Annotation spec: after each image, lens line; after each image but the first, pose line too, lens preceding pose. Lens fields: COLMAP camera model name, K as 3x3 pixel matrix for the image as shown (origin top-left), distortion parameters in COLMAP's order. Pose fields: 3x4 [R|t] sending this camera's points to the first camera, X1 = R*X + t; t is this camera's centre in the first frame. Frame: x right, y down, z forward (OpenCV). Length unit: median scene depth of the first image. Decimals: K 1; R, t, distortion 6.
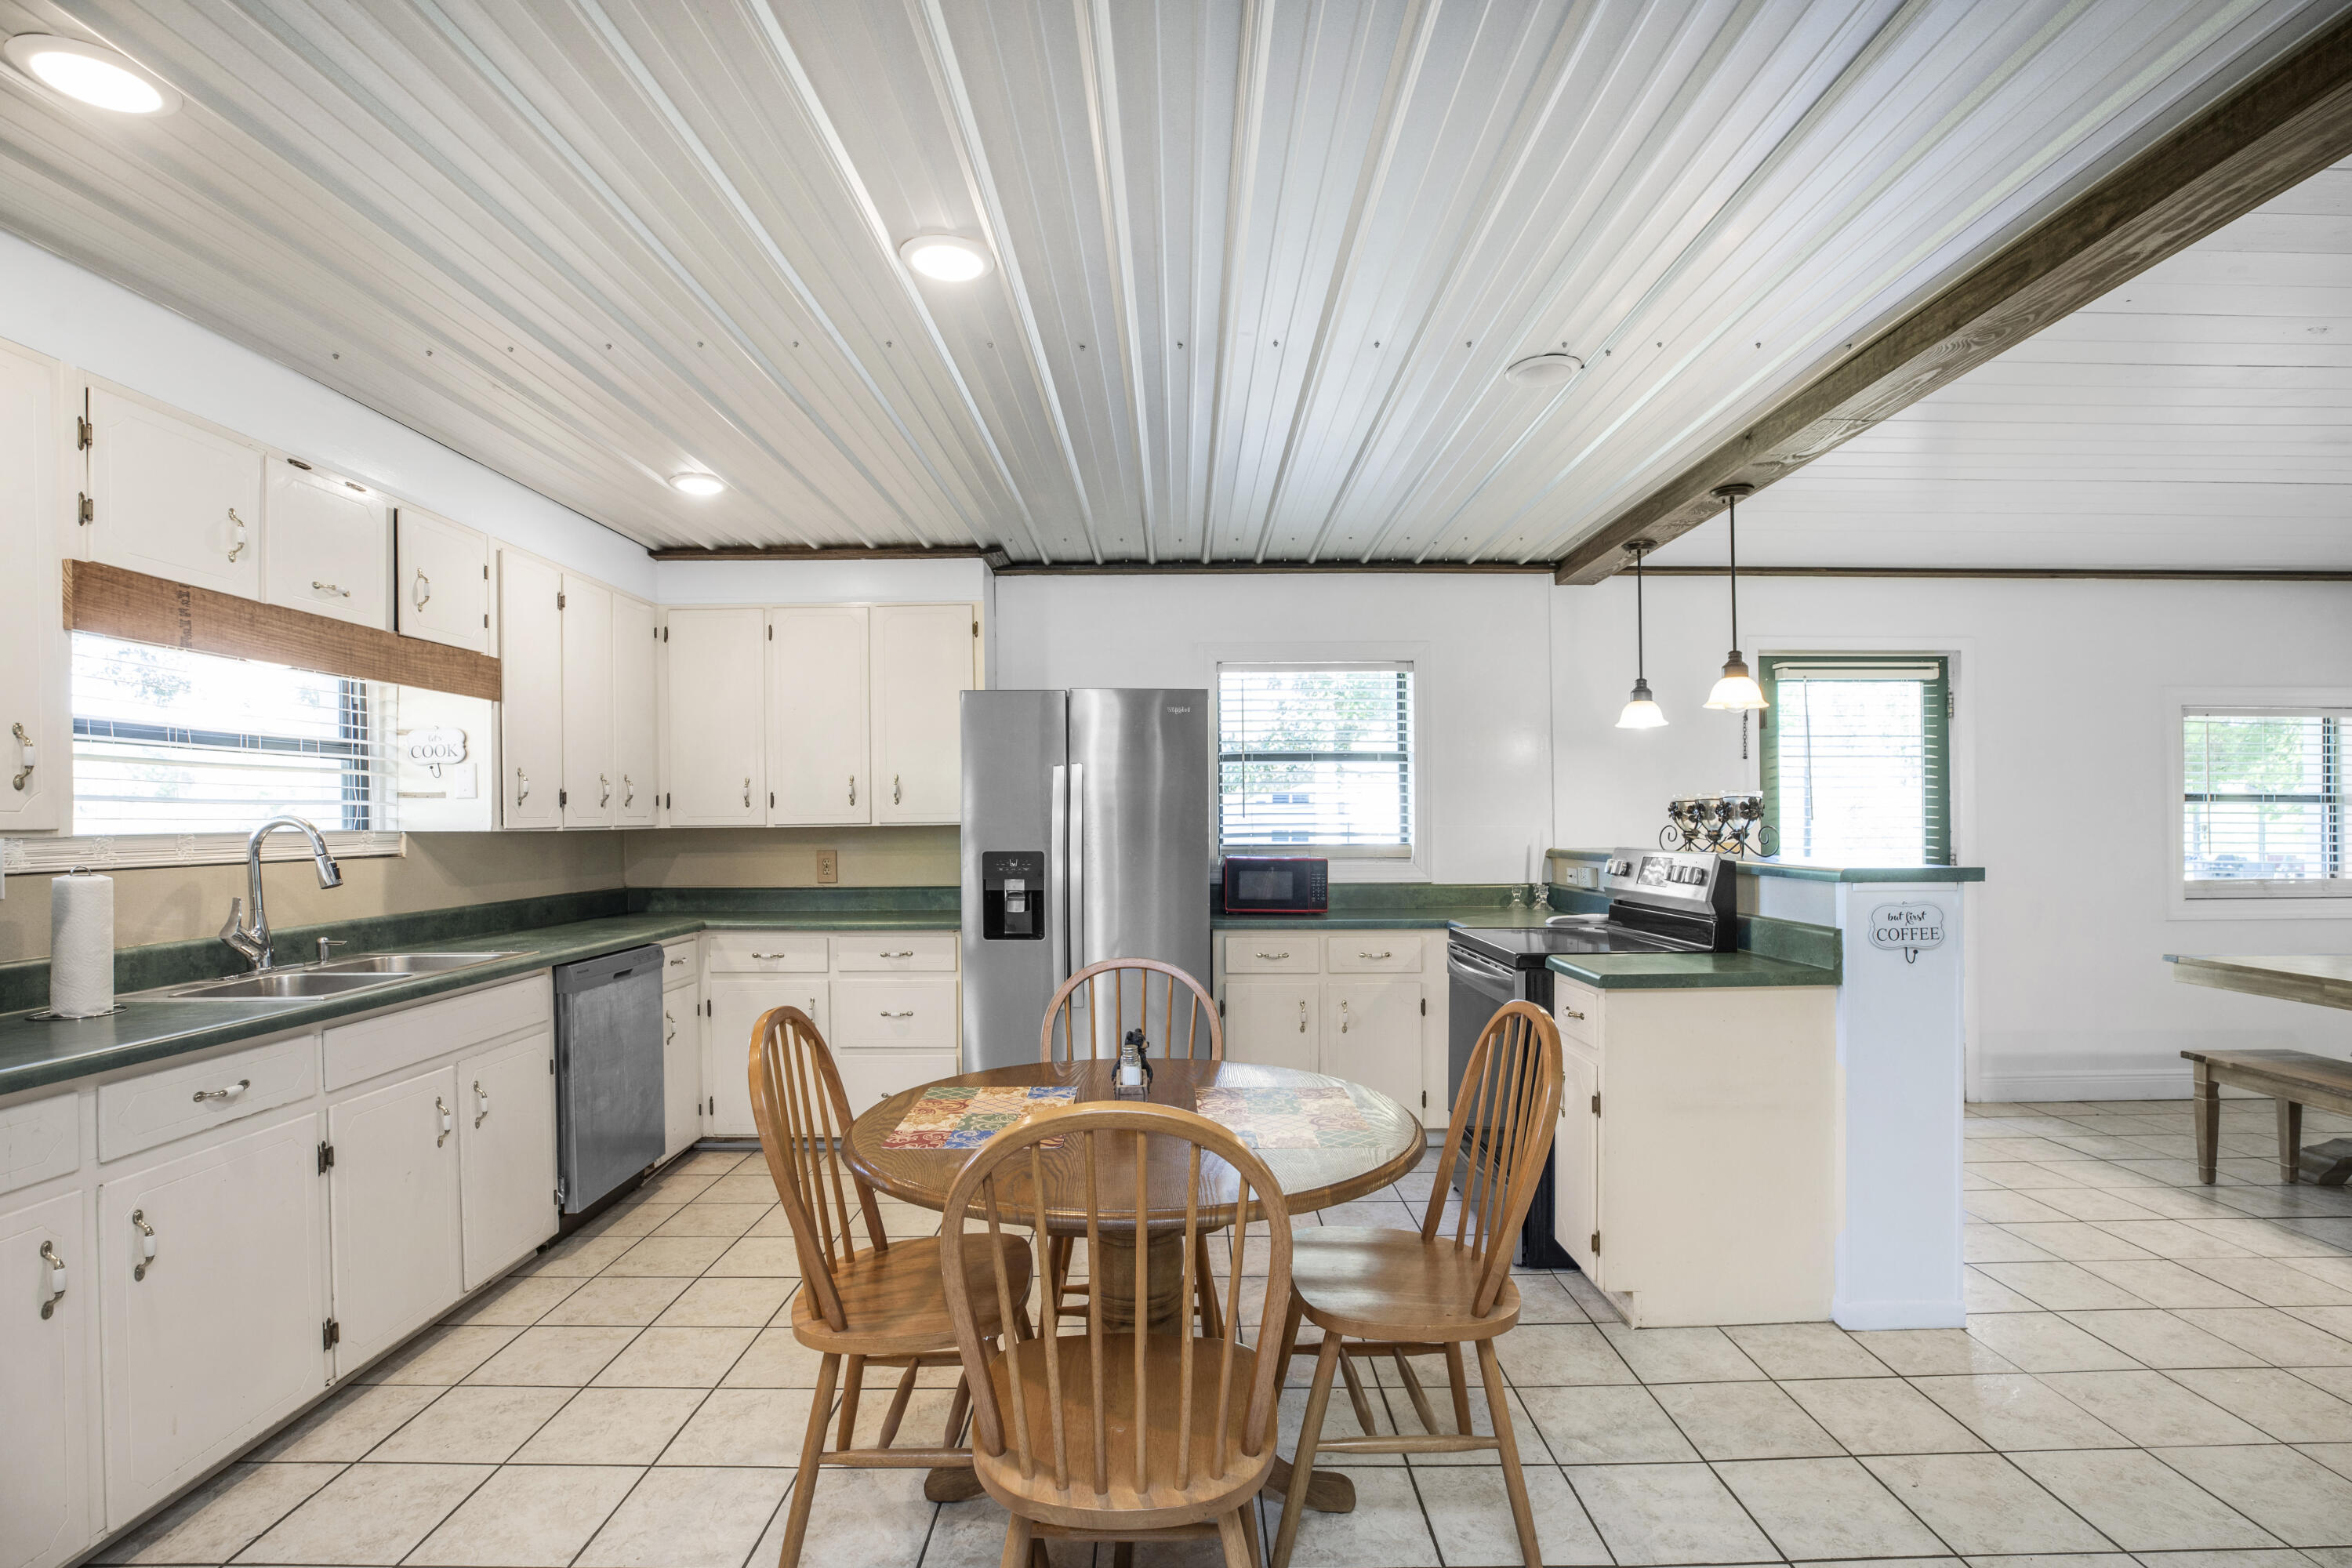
lens RADIAL K [[1096.8, 0, 1180.4], [0, 1096.8, 810.8], [0, 0, 1]] dist [-0.035648, 0.001009]
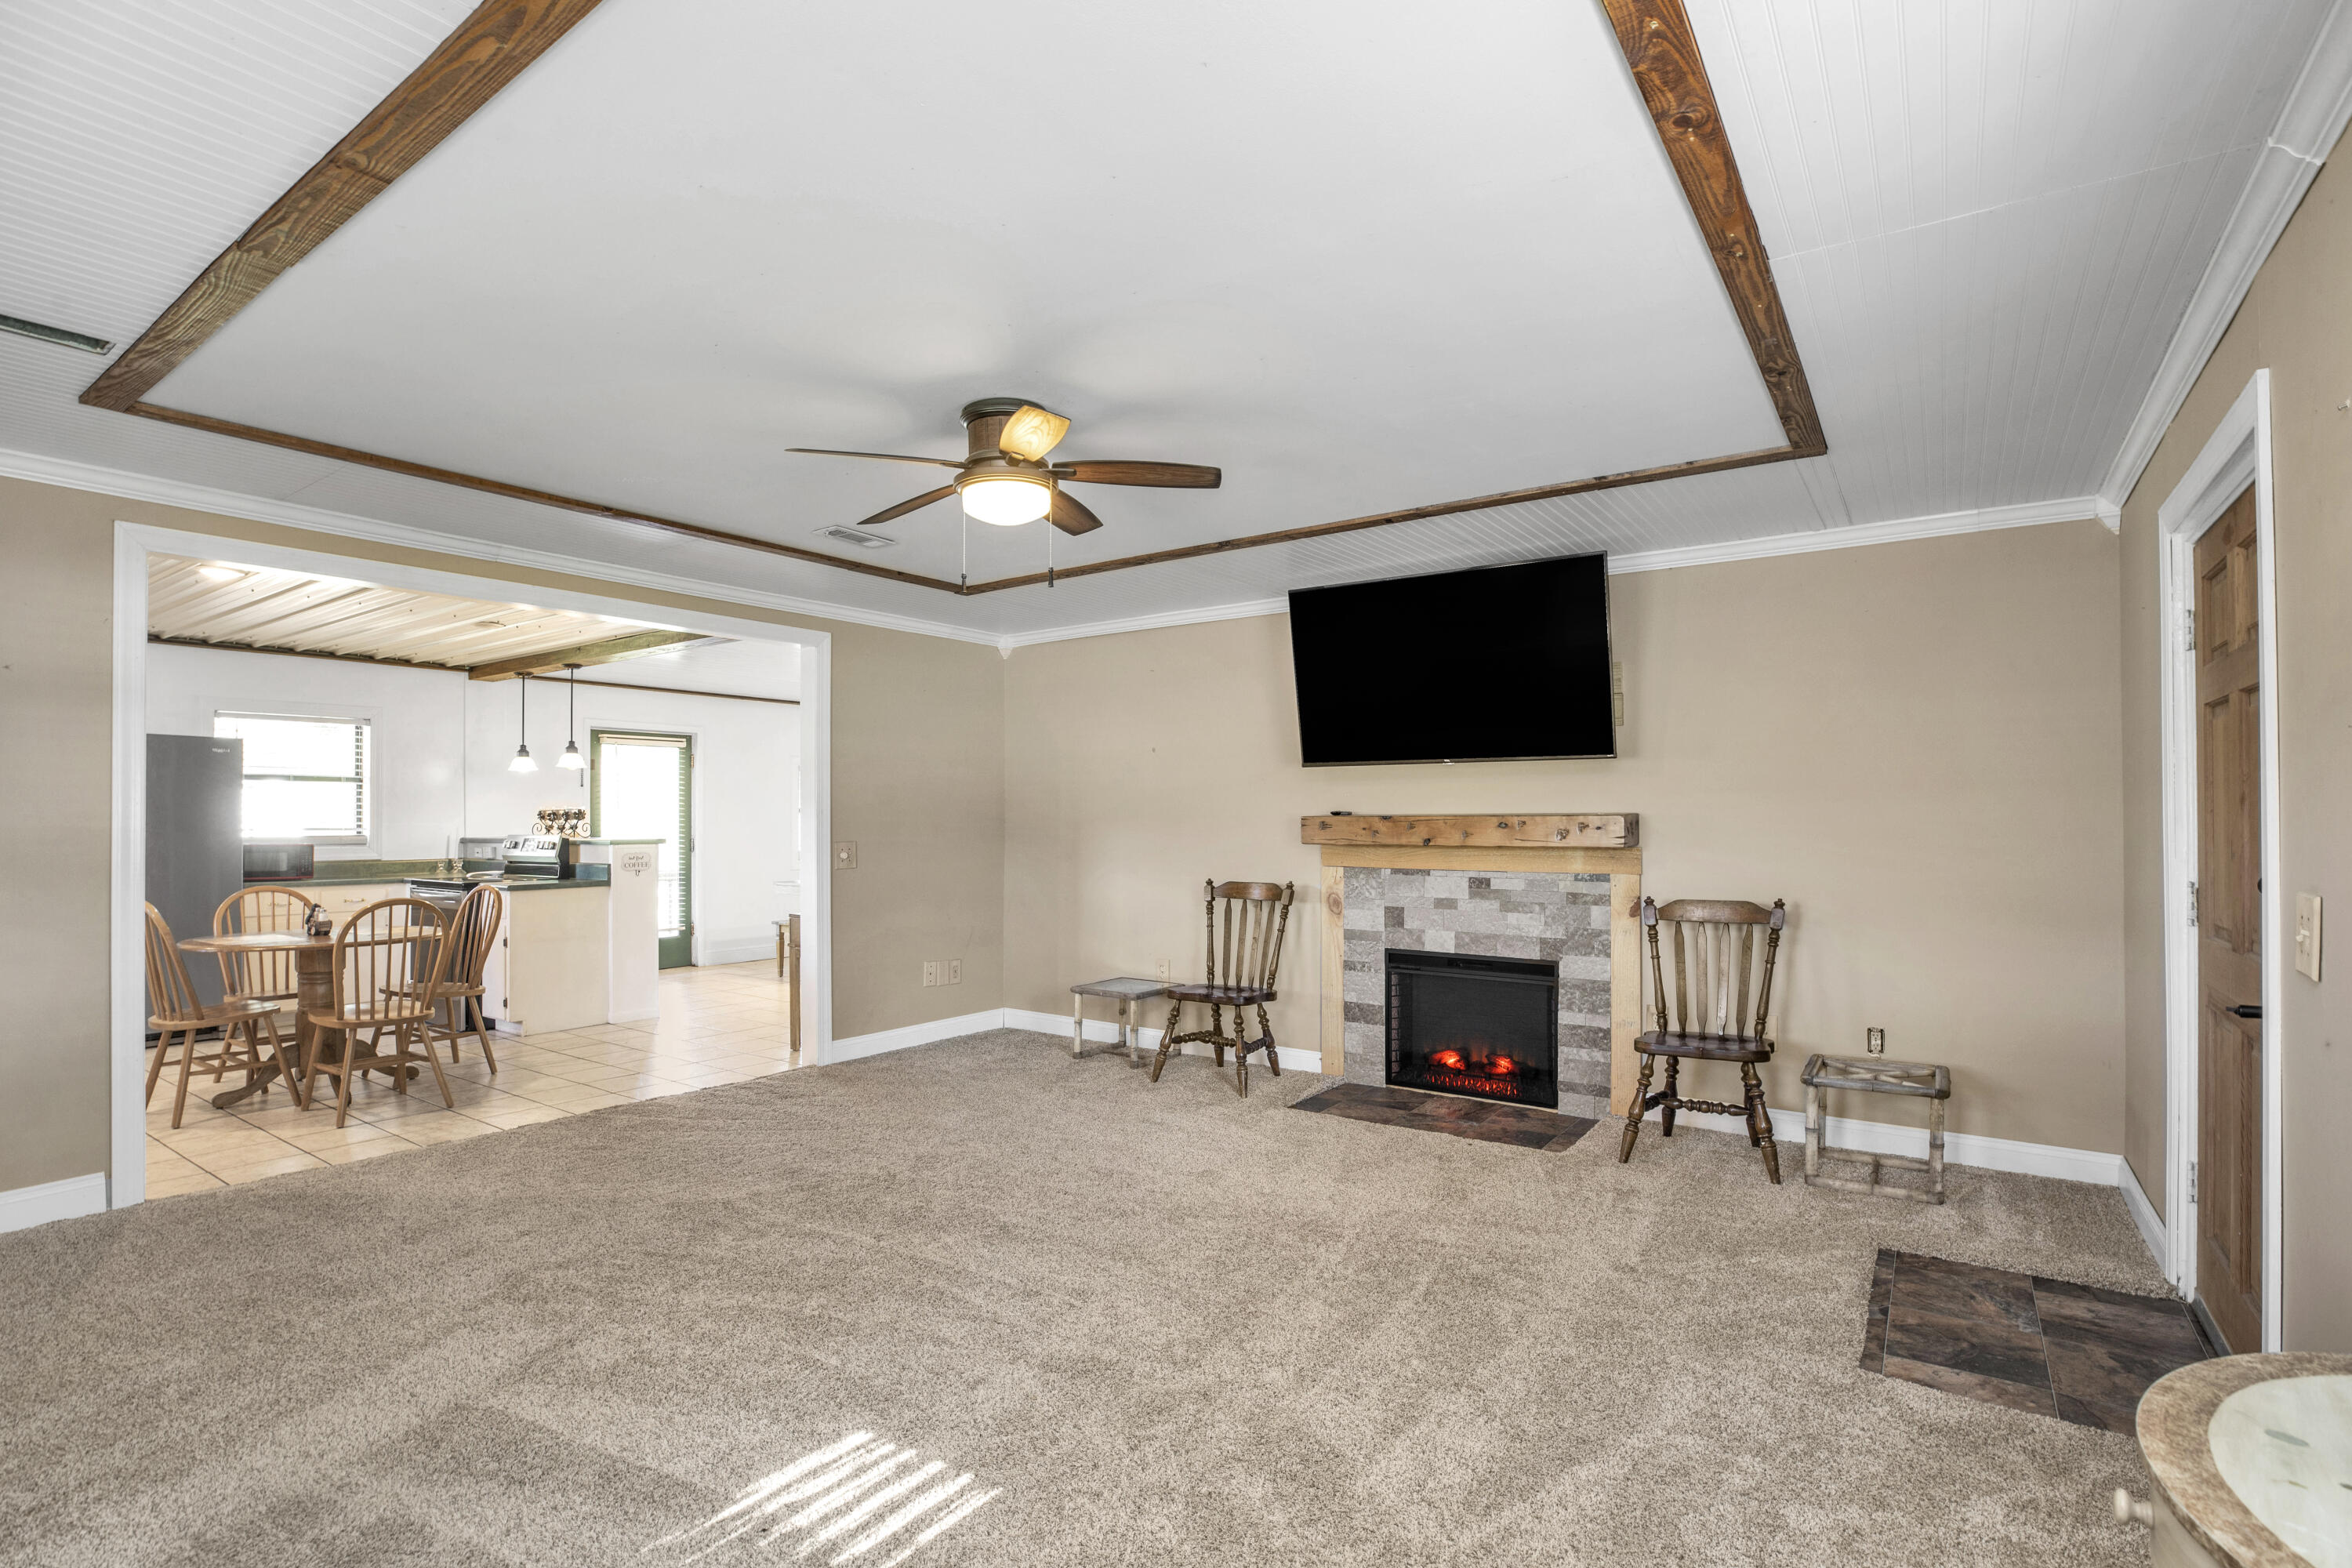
lens RADIAL K [[1120.8, 0, 1145.7], [0, 1120.8, 806.2], [0, 0, 1]] dist [-0.036290, 0.001148]
pose [[0.595037, 0.013010, 0.803593, -0.493267], [-0.007438, 0.999915, -0.010681, -0.003418], [-0.803664, 0.000378, 0.595084, -1.043710]]
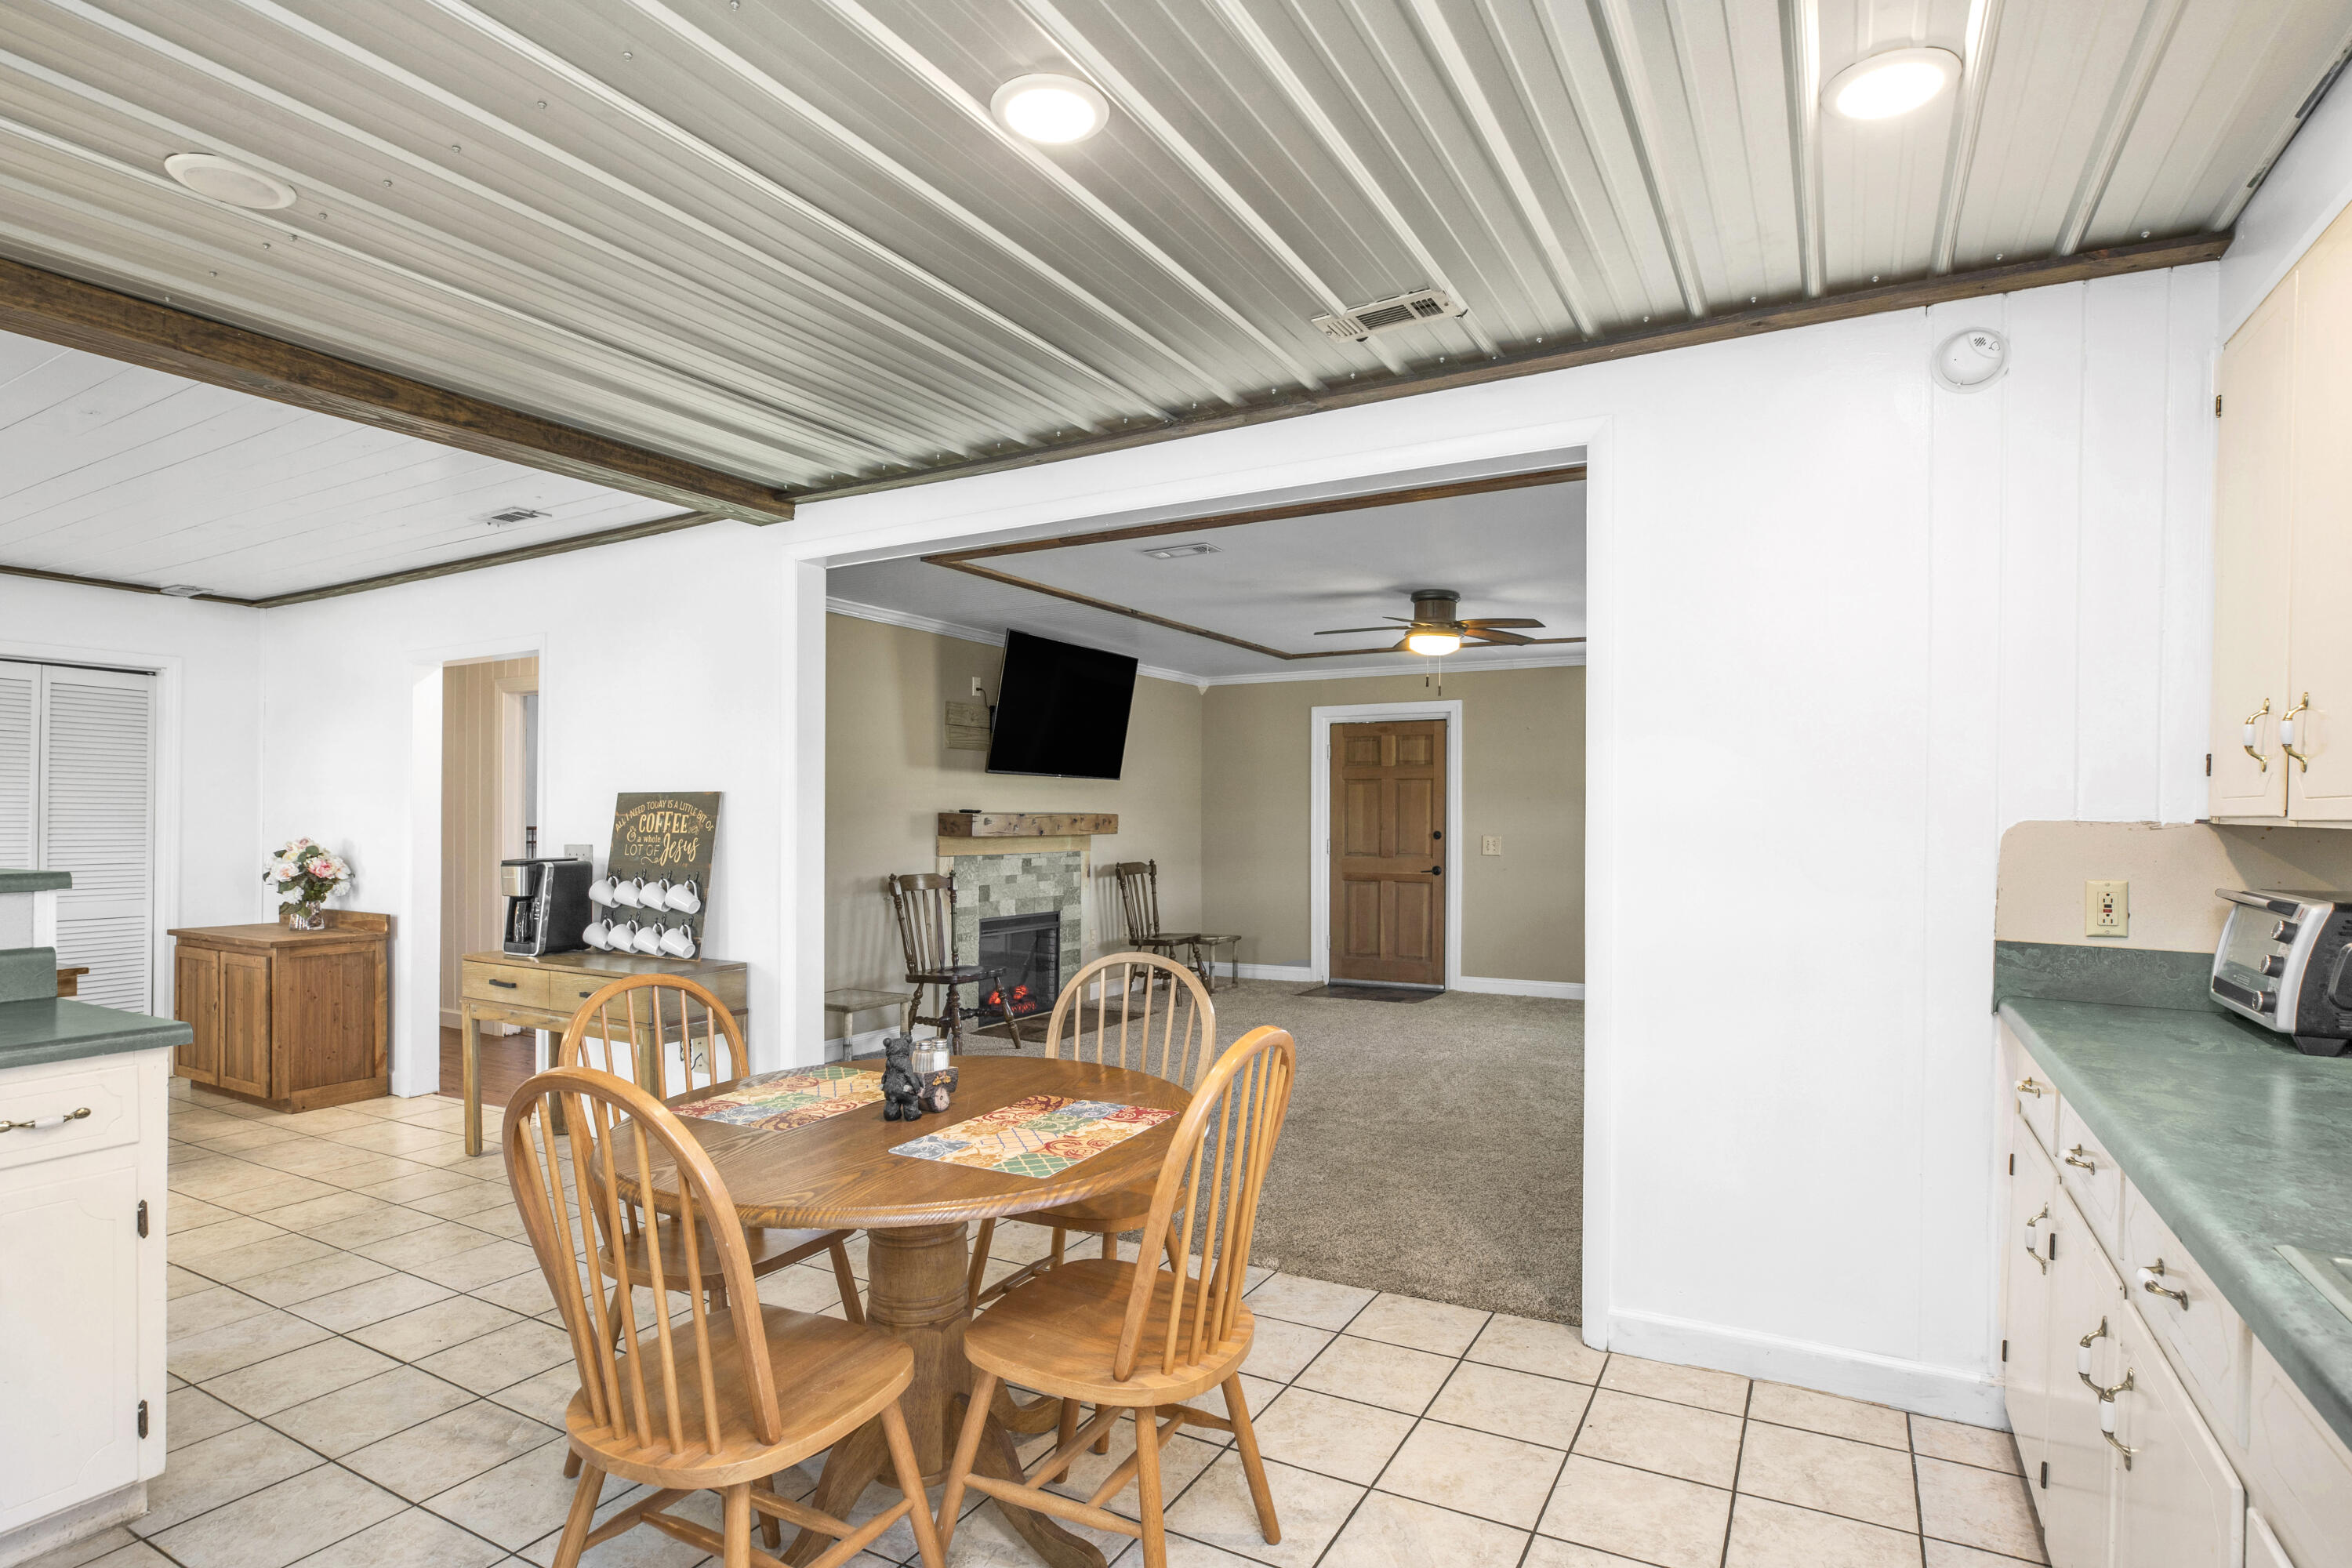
lens RADIAL K [[1176.6, 0, 1213.2], [0, 1176.6, 794.7], [0, 0, 1]] dist [-0.025330, 0.001094]
pose [[-0.877282, 0.011287, 0.479843, -0.399616], [-0.002815, 0.999585, -0.028660, 0.013197], [-0.479968, -0.026494, -0.876886, 0.929868]]
